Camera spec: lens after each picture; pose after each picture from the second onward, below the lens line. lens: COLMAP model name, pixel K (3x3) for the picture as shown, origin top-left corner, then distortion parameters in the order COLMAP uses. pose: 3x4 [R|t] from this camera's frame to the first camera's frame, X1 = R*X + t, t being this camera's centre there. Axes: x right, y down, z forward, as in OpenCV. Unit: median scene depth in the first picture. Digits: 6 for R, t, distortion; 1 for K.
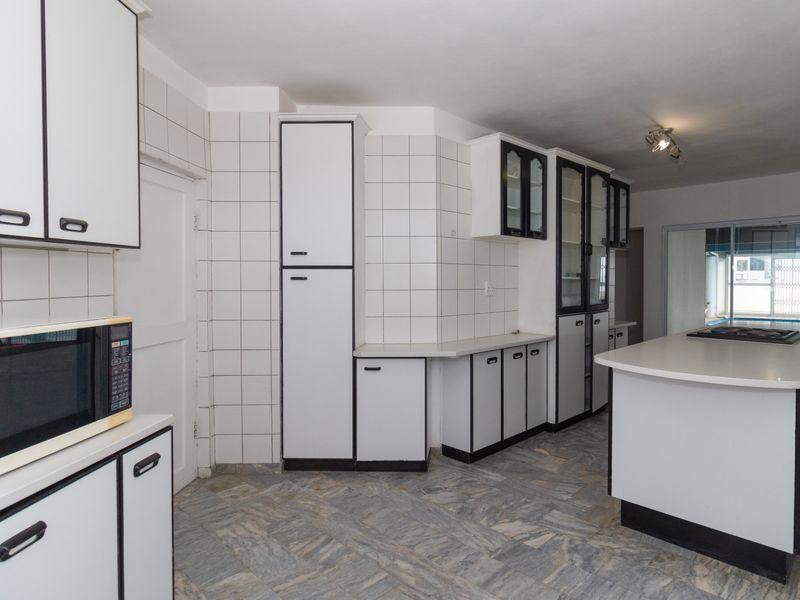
lens RADIAL K [[486.1, 0, 404.5], [0, 486.1, 278.8], [0, 0, 1]] dist [-0.006035, 0.001149]
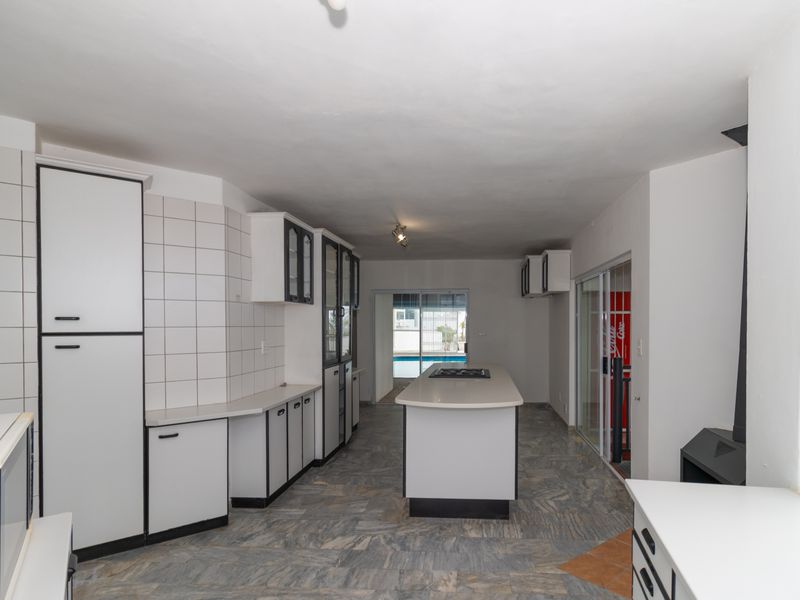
lens RADIAL K [[486.1, 0, 401.2], [0, 486.1, 320.7], [0, 0, 1]] dist [-0.006035, 0.001149]
pose [[0.786539, -0.010564, 0.617450, -0.291716], [0.013165, 0.999913, 0.000338, -0.041463], [-0.617400, 0.007863, 0.786610, -0.065410]]
